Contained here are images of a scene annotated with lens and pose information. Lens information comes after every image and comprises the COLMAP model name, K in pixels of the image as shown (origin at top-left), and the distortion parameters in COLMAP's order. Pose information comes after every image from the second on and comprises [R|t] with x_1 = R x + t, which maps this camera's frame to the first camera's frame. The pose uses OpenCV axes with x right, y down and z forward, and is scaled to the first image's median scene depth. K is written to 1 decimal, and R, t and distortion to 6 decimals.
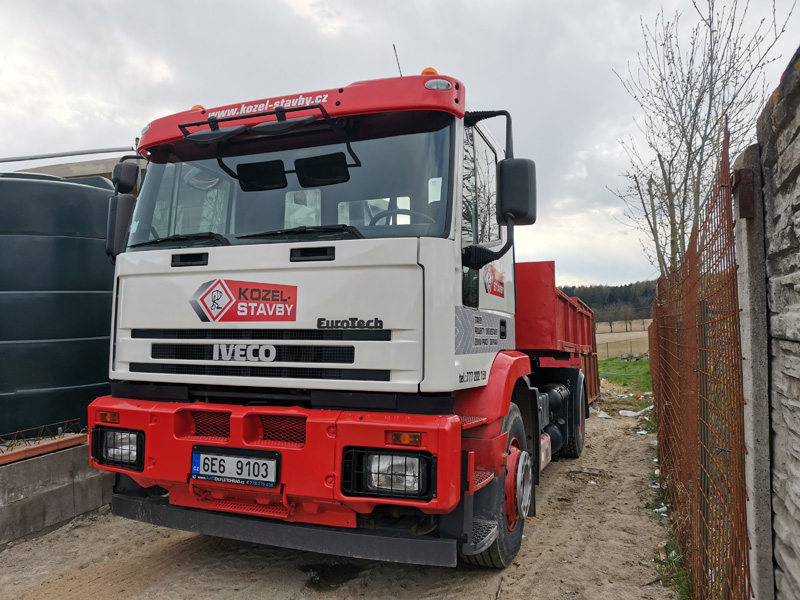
lens RADIAL K [[614.4, 0, 401.7], [0, 614.4, 273.5], [0, 0, 1]] dist [0.001762, -0.003843]
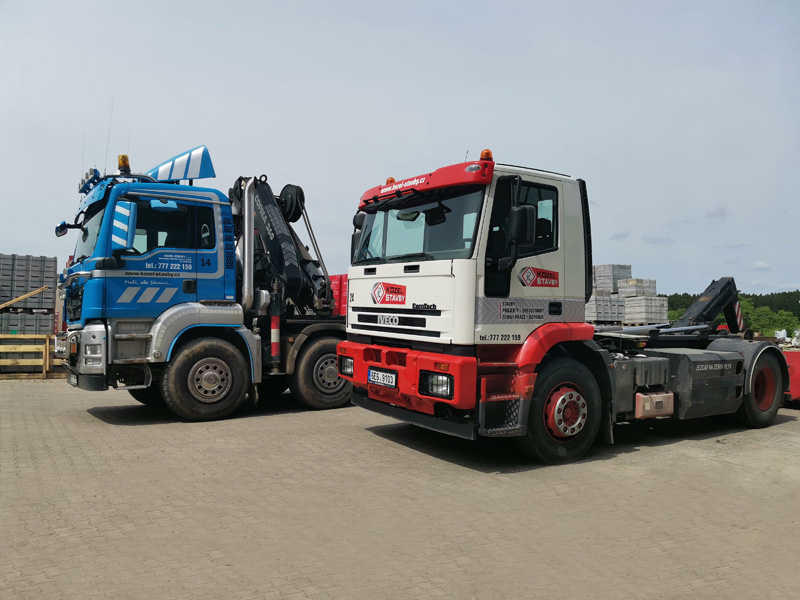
lens RADIAL K [[610.5, 0, 399.7], [0, 610.5, 282.7], [0, 0, 1]] dist [0.000151, -0.003723]
pose [[0.821019, -0.010067, -0.570812, 0.871340], [0.049332, 0.997356, 0.053367, -0.089386], [0.568766, -0.071975, 0.819344, -0.542901]]
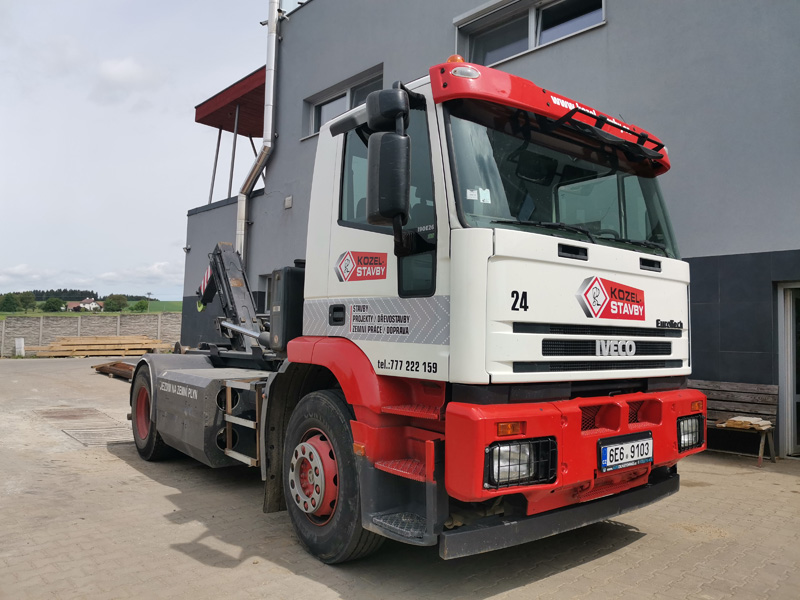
lens RADIAL K [[614.4, 0, 401.7], [0, 614.4, 273.5], [0, 0, 1]] dist [0.001762, -0.003843]
pose [[0.486527, 0.076915, 0.870273, -1.397052], [-0.128639, 0.991567, -0.015719, 0.064542], [-0.864143, -0.104304, 0.492318, 0.809431]]
